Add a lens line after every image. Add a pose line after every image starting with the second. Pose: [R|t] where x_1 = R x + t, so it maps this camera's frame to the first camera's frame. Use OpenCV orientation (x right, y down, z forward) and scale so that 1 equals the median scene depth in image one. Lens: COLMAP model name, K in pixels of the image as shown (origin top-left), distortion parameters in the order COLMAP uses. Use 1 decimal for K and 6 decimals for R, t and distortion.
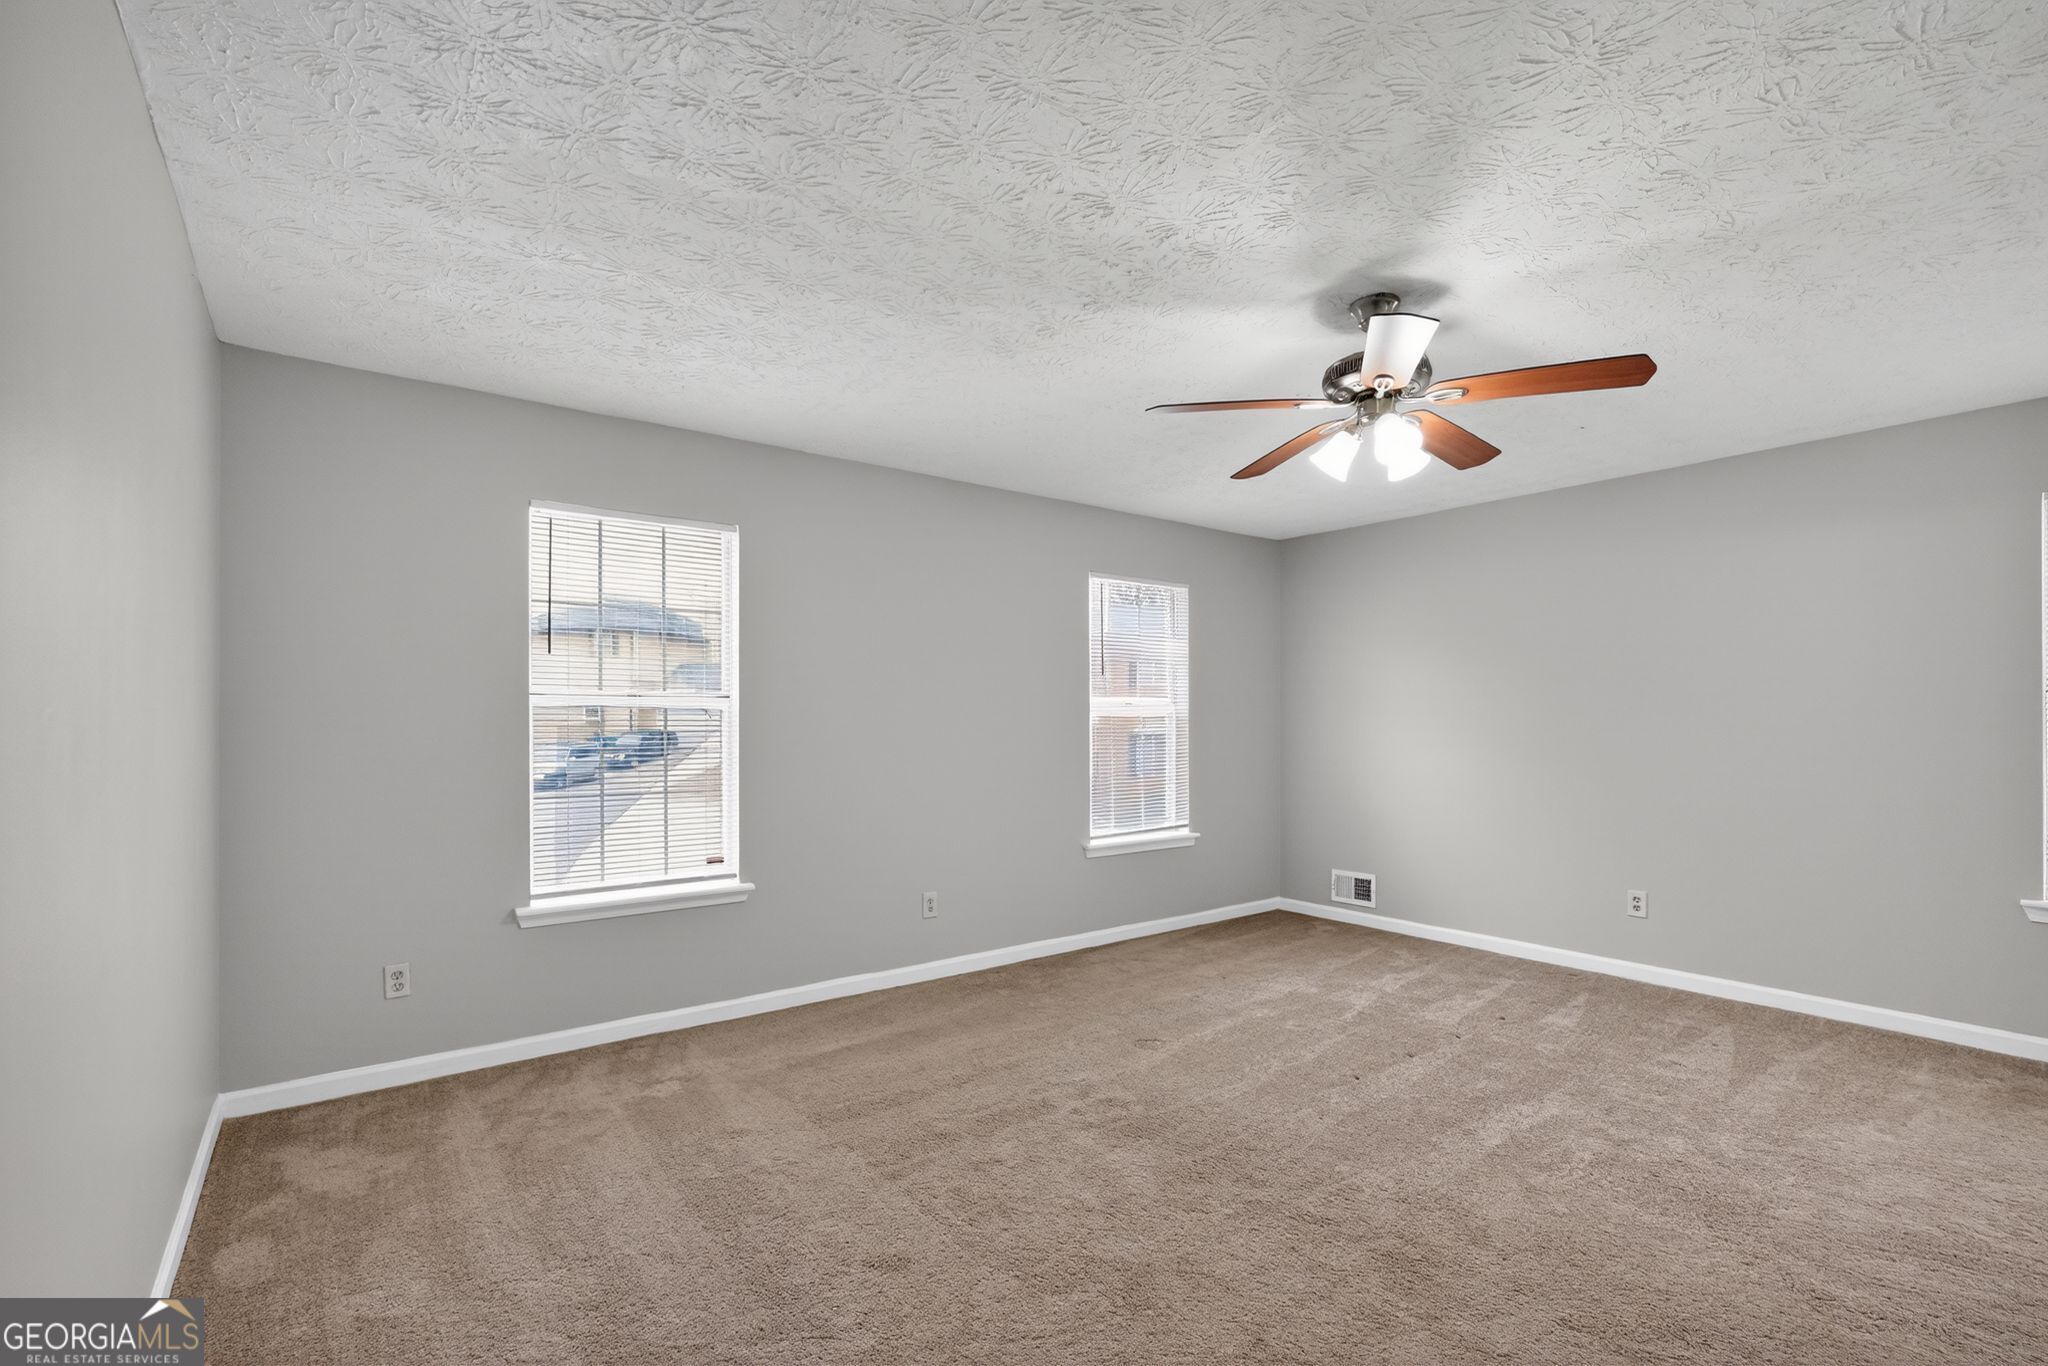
lens RADIAL K [[911.5, 0, 1016.7], [0, 911.5, 728.0], [0, 0, 1]] dist [-0.011805, 0.000537]
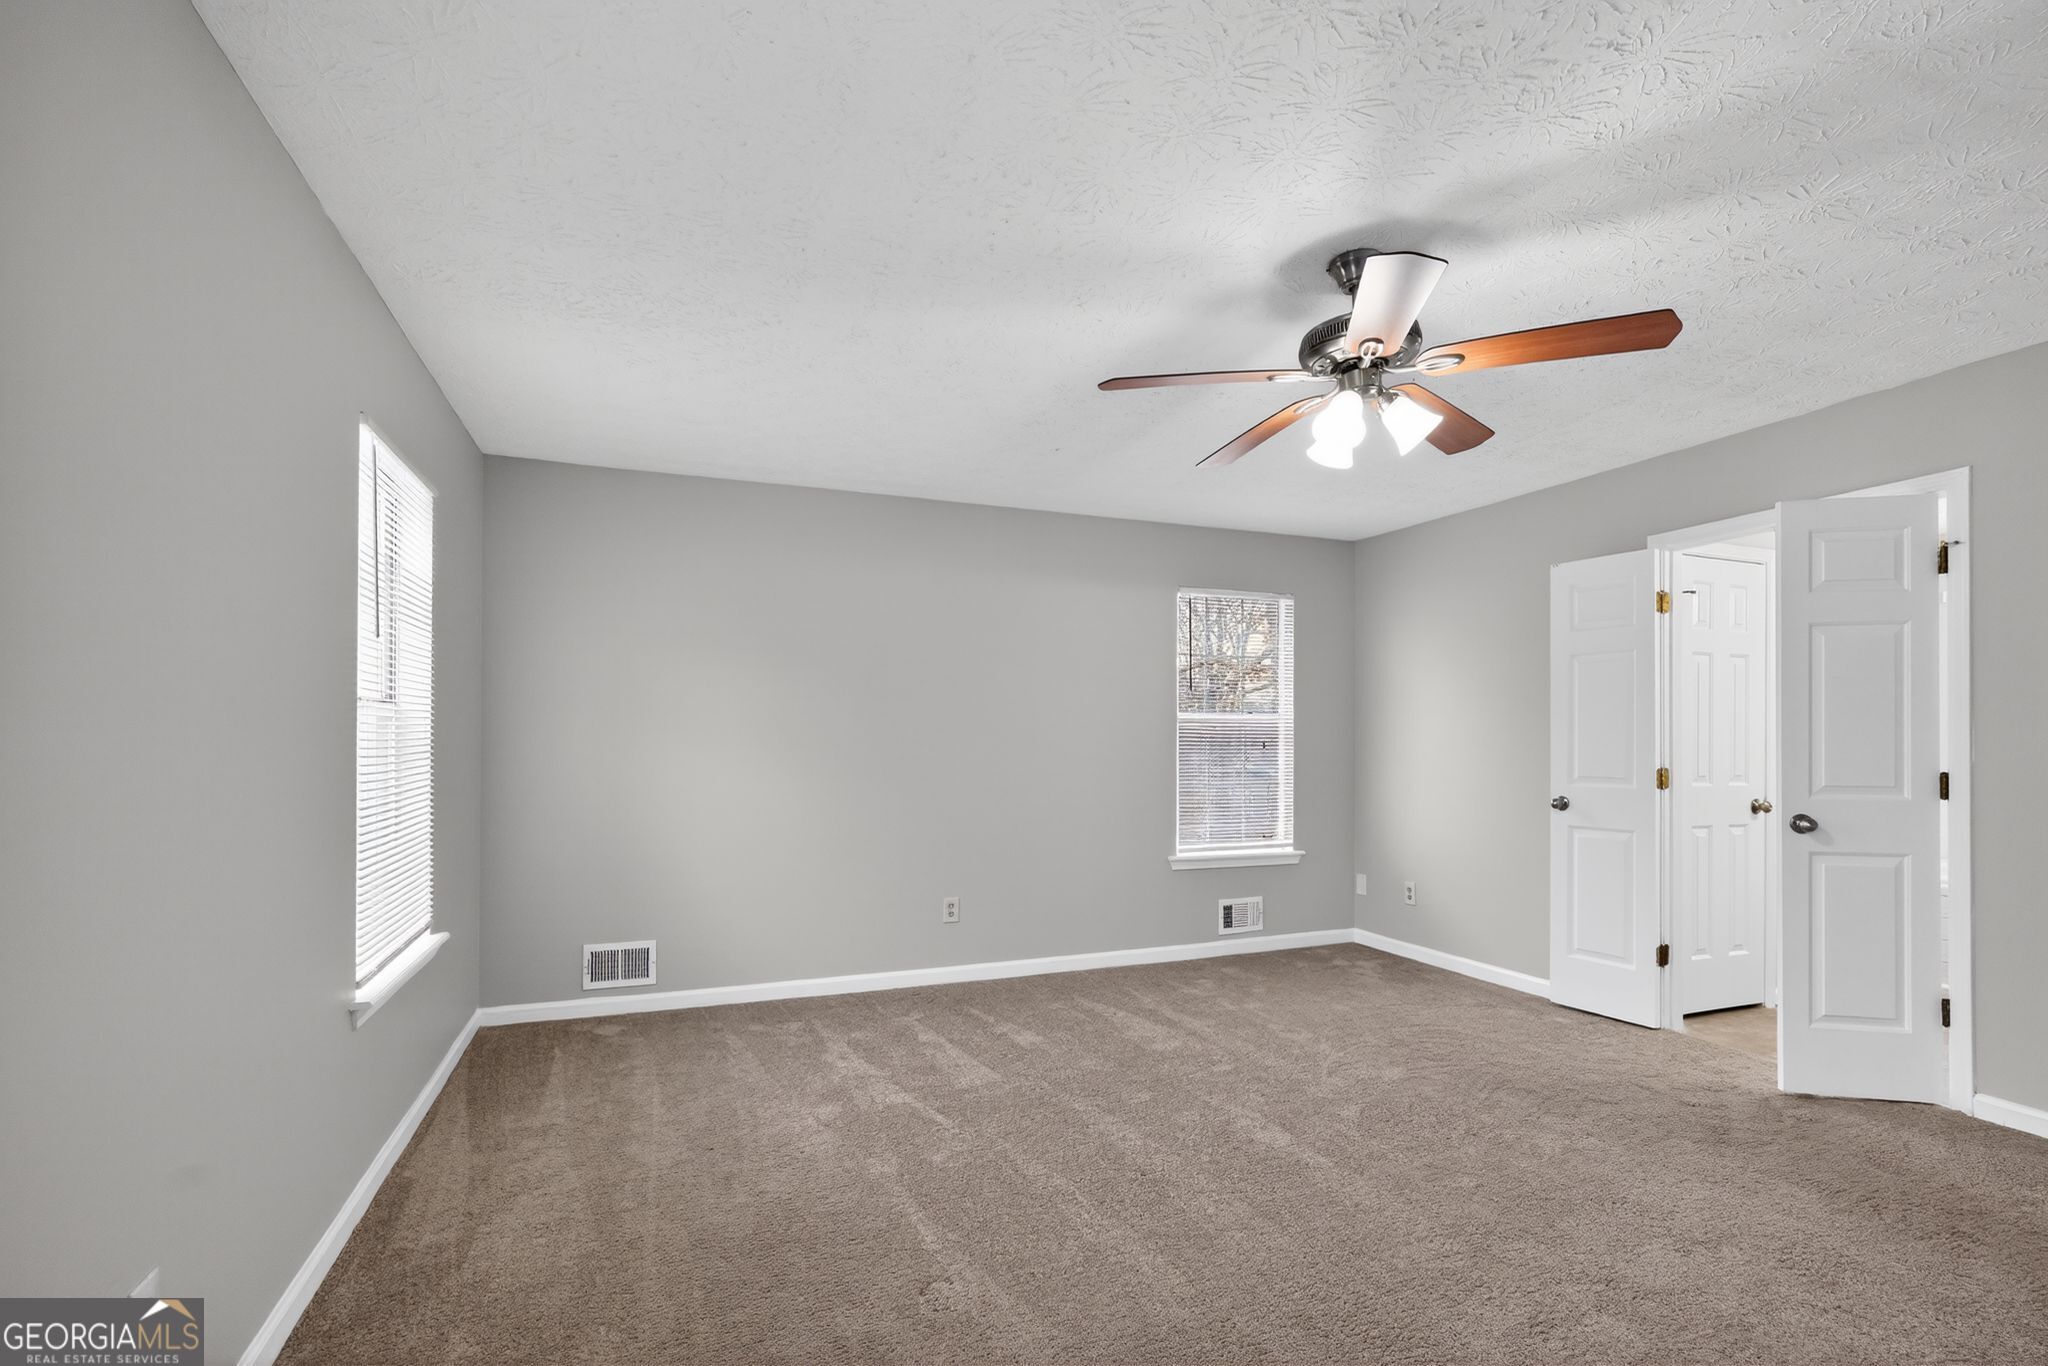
lens RADIAL K [[911.5, 0, 1016.7], [0, 911.5, 728.0], [0, 0, 1]] dist [-0.011805, 0.000537]
pose [[0.272289, 0.012428, 0.962135, -0.337167], [0.006590, 0.999869, -0.014780, -0.001692], [-0.962193, 0.010365, 0.272172, 0.674622]]
